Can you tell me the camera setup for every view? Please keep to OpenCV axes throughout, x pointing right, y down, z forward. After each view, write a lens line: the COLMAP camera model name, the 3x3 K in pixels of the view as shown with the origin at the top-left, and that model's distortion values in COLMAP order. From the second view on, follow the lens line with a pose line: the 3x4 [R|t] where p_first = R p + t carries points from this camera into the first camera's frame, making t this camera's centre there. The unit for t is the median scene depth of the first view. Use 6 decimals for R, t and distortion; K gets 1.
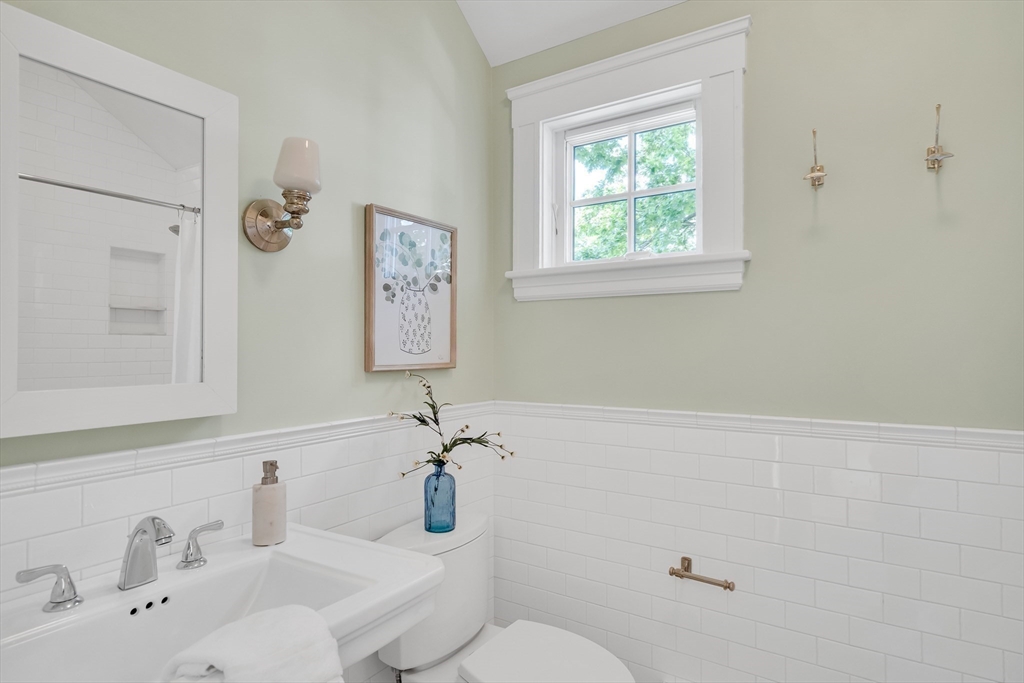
lens RADIAL K [[546.6, 0, 512.6], [0, 546.6, 358.0], [0, 0, 1]] dist [-0.000523, 0.000740]
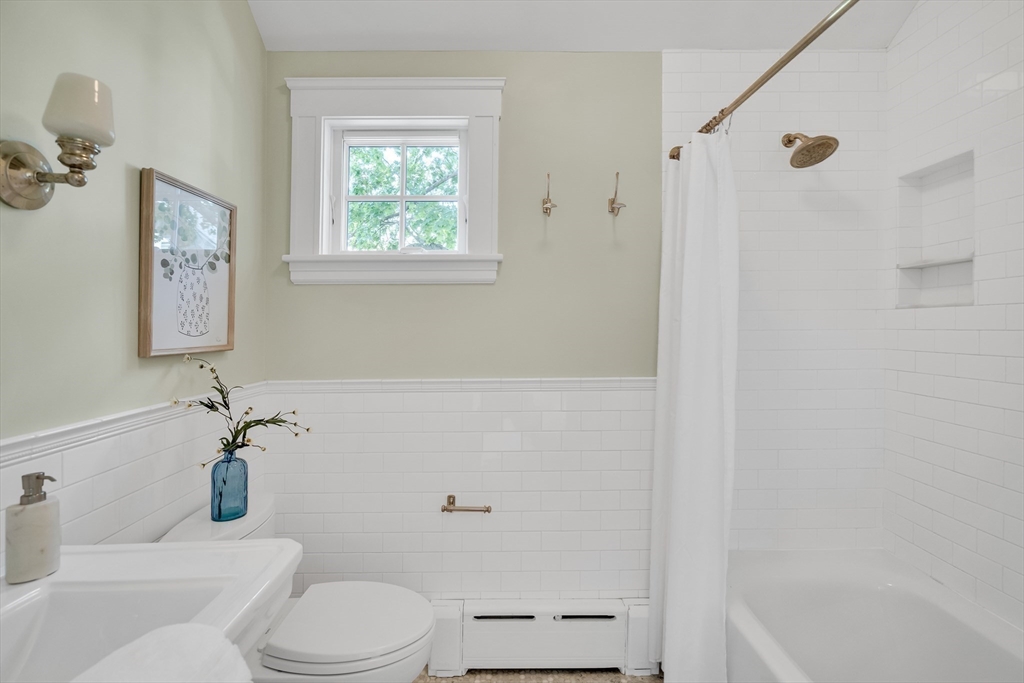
lens RADIAL K [[465.6, 0, 512.0], [0, 465.6, 341.5], [0, 0, 1]] dist [-0.000693, 0.000507]
pose [[0.835289, -0.021784, 0.549379, -0.165106], [0.015786, 0.999753, 0.015640, -0.002397], [-0.549584, -0.004392, 0.835427, 0.037709]]
